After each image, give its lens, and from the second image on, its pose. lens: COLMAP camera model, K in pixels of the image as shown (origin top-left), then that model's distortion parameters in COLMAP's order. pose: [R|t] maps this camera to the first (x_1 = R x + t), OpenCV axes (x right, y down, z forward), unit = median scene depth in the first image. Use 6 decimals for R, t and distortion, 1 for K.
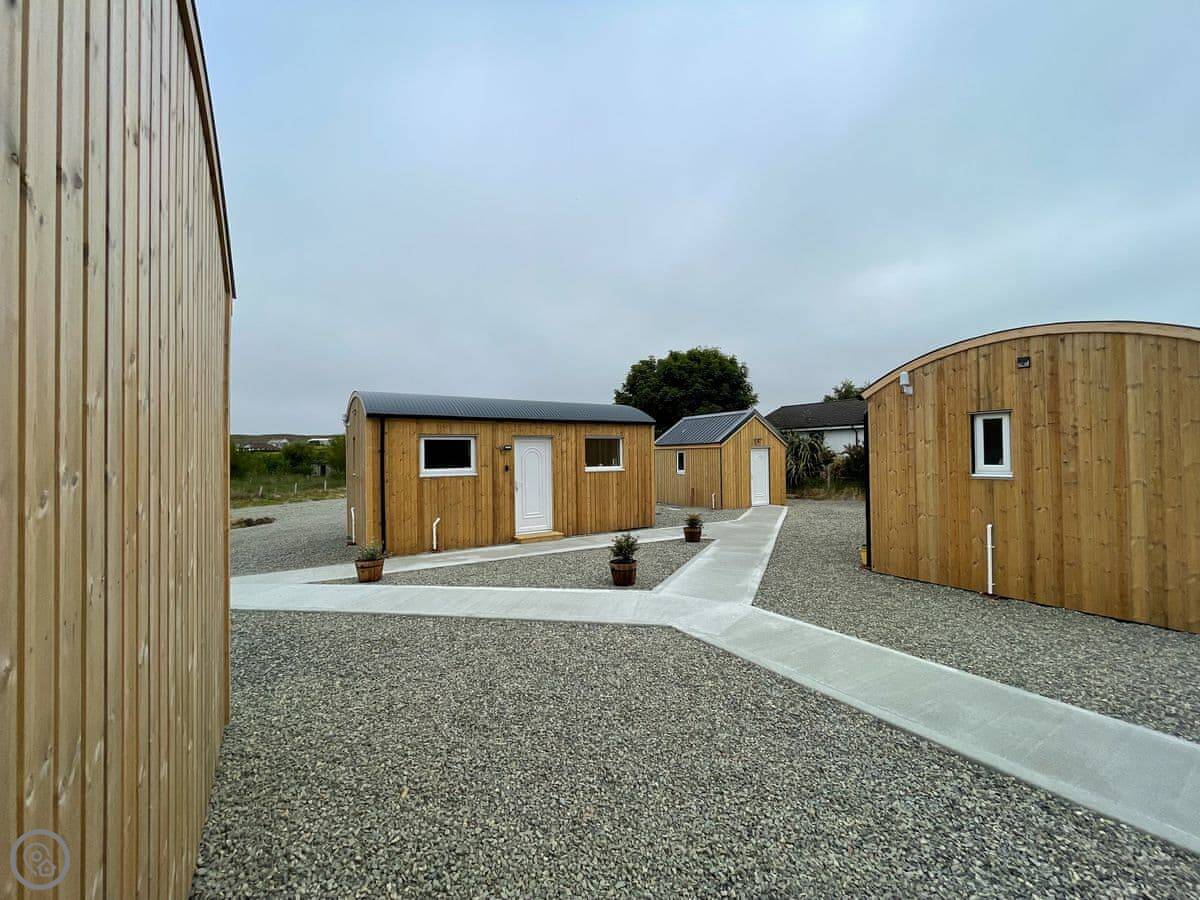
lens RADIAL K [[484.2, 0, 600.0], [0, 484.2, 450.0], [0, 0, 1]] dist [-0.001921, -0.000371]
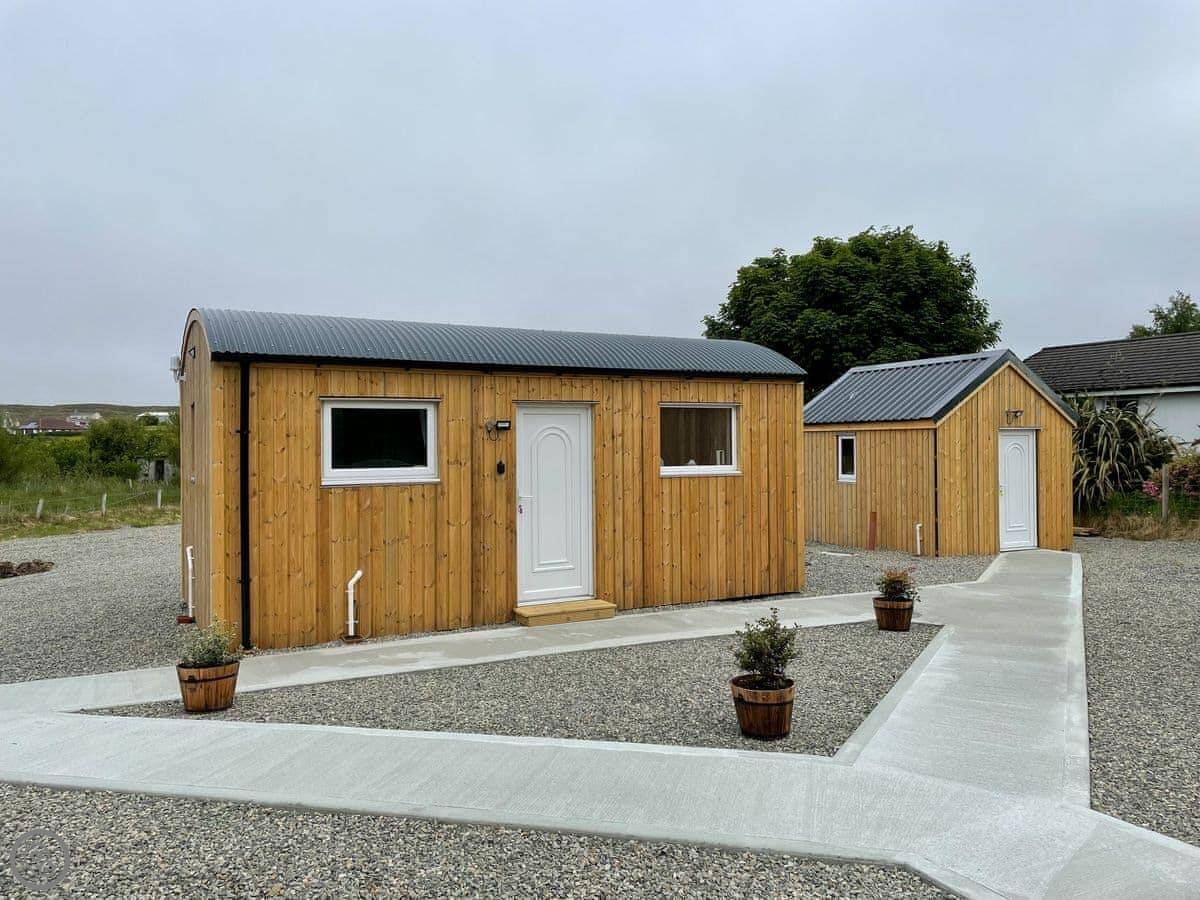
lens RADIAL K [[906.5, 0, 598.1], [0, 906.5, 434.6], [0, 0, 1]] dist [0.098129, -0.129485]
pose [[0.996895, 0.004370, -0.078621, -0.022973], [-0.004365, 0.999990, 0.000236, 0.003429], [0.078621, 0.000107, 0.996905, 0.099317]]
